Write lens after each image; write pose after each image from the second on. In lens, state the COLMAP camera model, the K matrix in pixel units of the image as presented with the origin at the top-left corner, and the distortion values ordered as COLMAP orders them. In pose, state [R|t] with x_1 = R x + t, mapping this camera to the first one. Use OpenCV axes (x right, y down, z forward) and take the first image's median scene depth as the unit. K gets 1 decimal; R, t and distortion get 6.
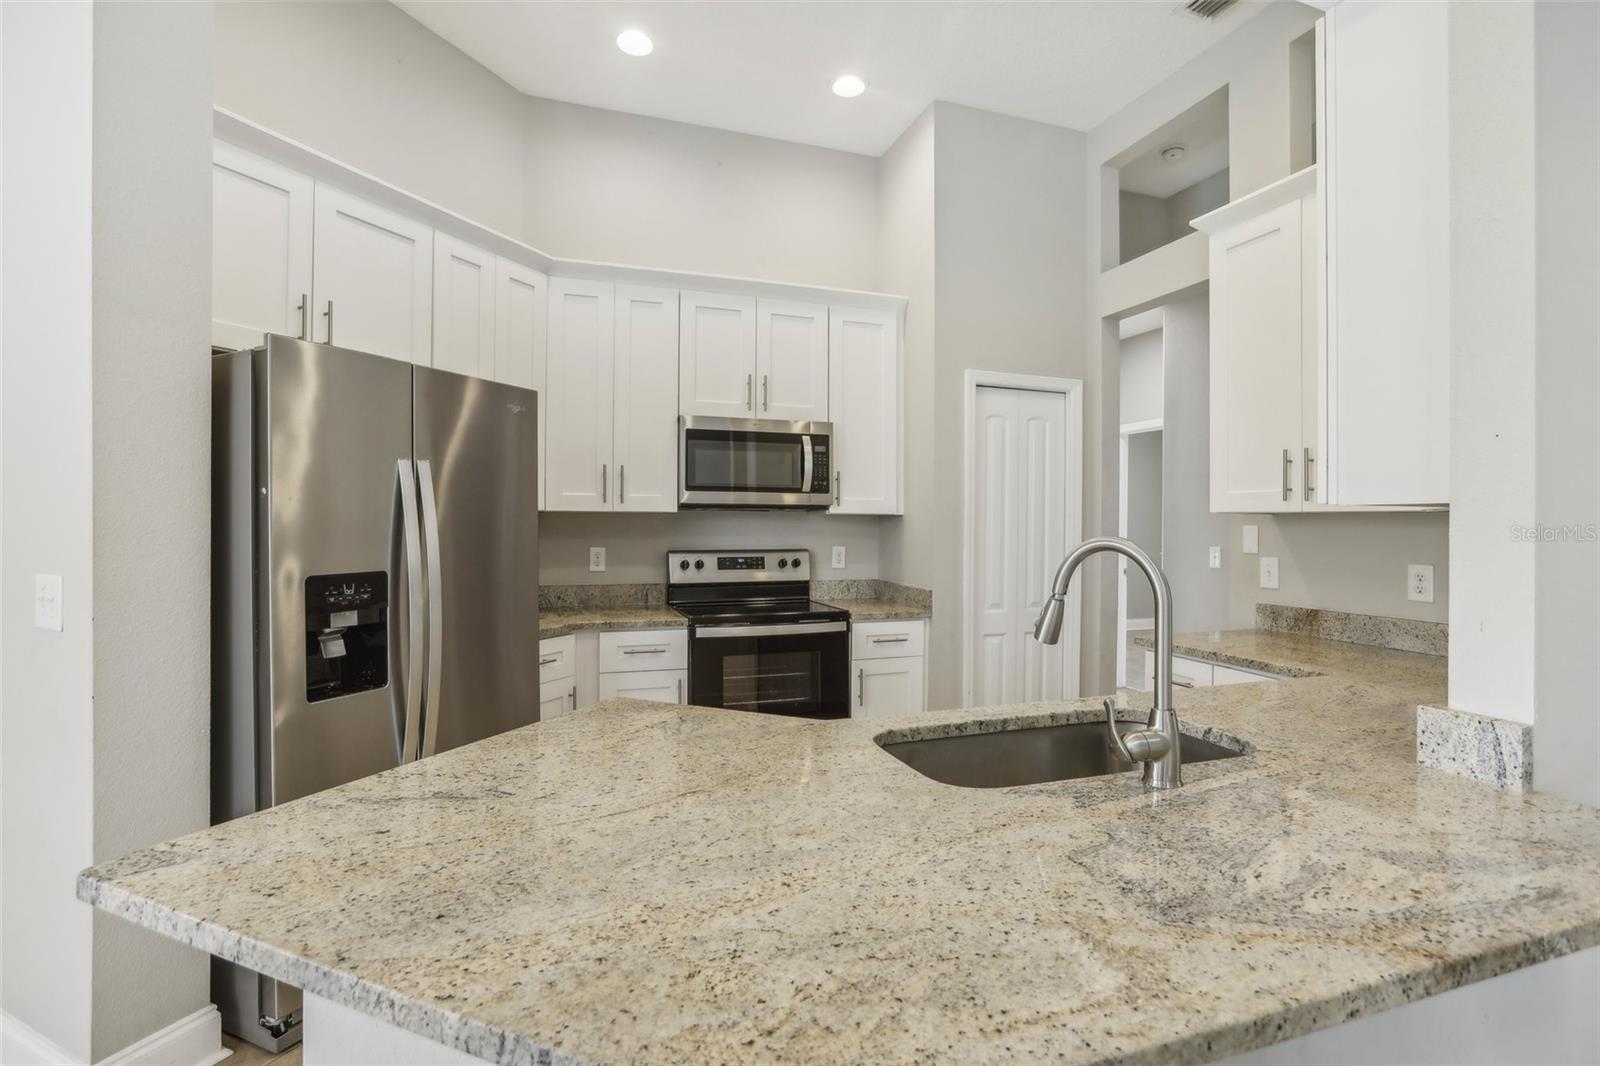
lens RADIAL K [[747.1, 0, 795.3], [0, 747.1, 529.2], [0, 0, 1]] dist [-0.019481, 0.000700]
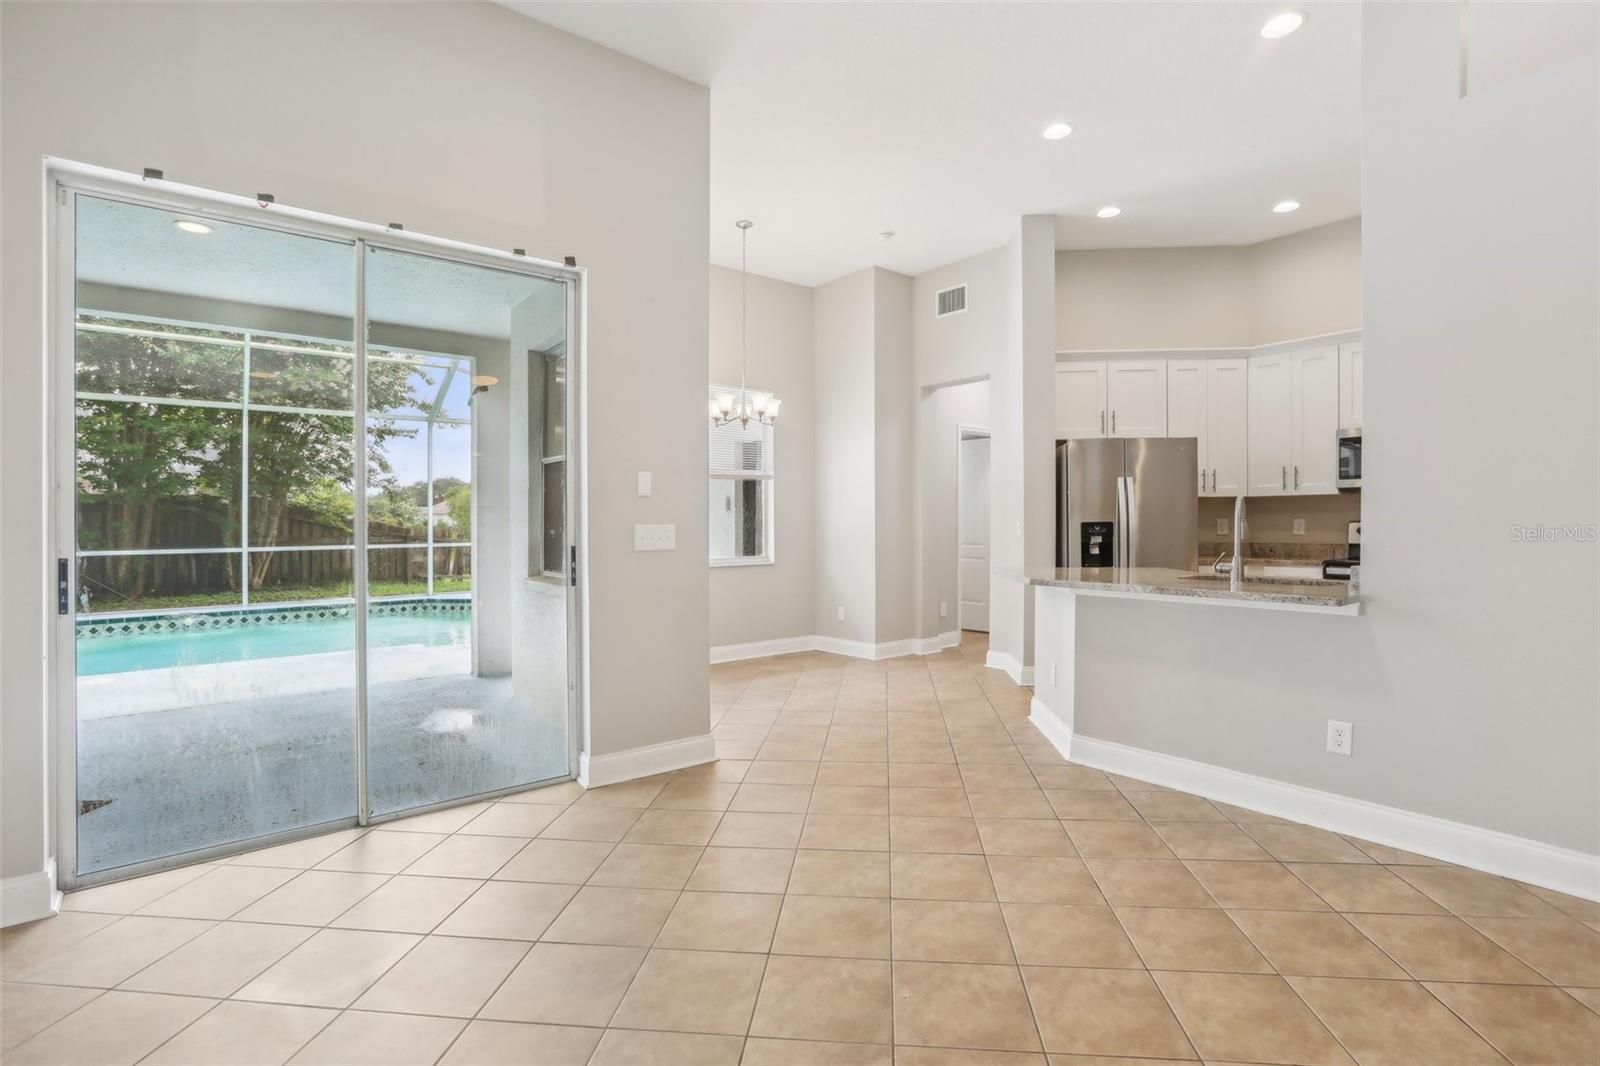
lens RADIAL K [[747.1, 0, 790.7], [0, 747.1, 537.5], [0, 0, 1]] dist [-0.019481, 0.000700]
pose [[0.339309, 0.012597, -0.940590, 1.116242], [0.001791, 0.999900, 0.014037, 0.053758], [0.940673, -0.006448, 0.339253, -0.690590]]
